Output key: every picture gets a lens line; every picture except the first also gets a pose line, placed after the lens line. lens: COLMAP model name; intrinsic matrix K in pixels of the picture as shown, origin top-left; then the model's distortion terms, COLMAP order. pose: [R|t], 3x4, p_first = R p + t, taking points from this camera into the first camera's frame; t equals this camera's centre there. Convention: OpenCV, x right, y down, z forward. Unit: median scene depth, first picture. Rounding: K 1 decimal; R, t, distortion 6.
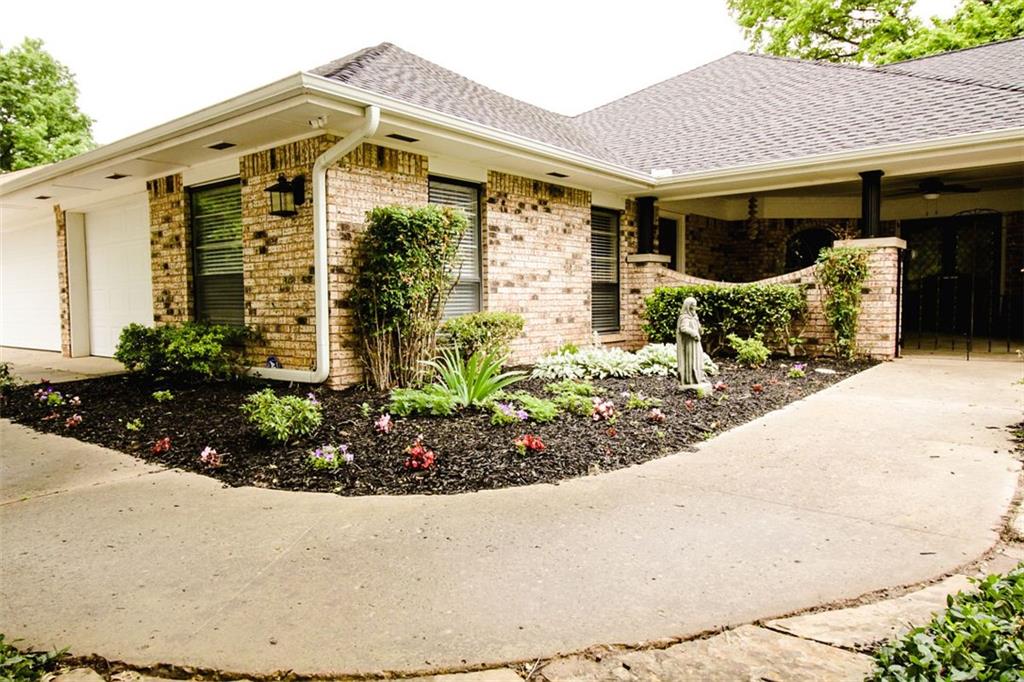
lens RADIAL K [[685.2, 0, 511.6], [0, 685.2, 339.8], [0, 0, 1]] dist [0.002964, -0.000151]
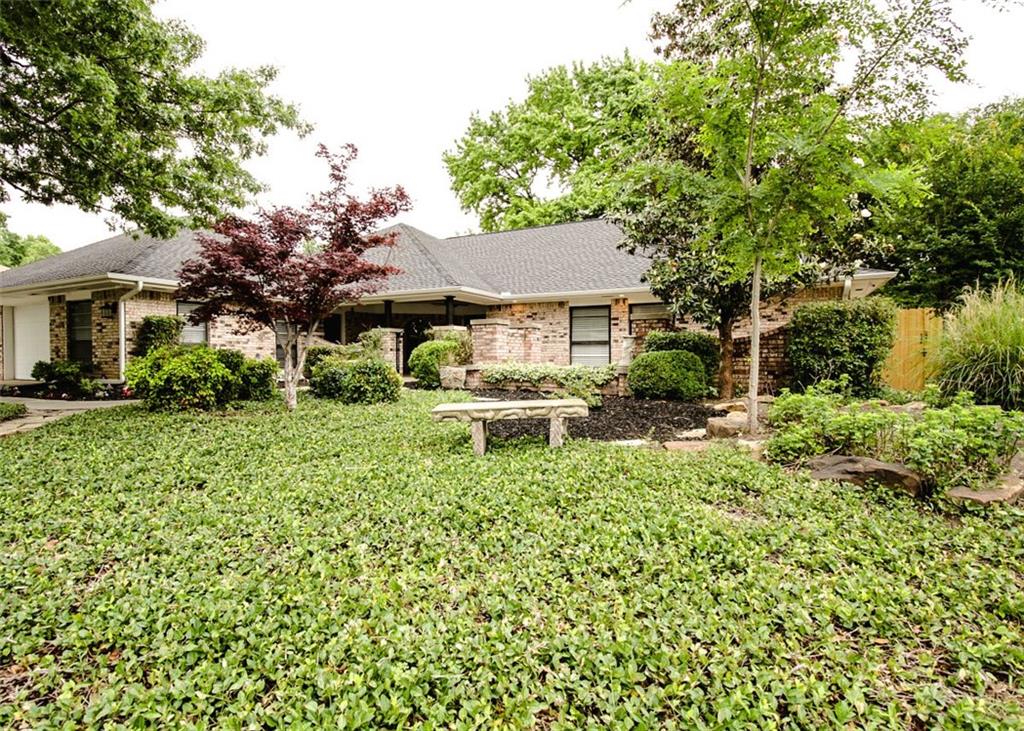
lens RADIAL K [[621.7, 0, 511.5], [0, 621.7, 366.2], [0, 0, 1]] dist [0.001312, 0.000266]
pose [[0.987967, 0.007028, 0.154502, 0.696477], [-0.000709, 0.999162, -0.040915, 0.079447], [-0.154660, 0.040313, 0.987145, -1.318858]]
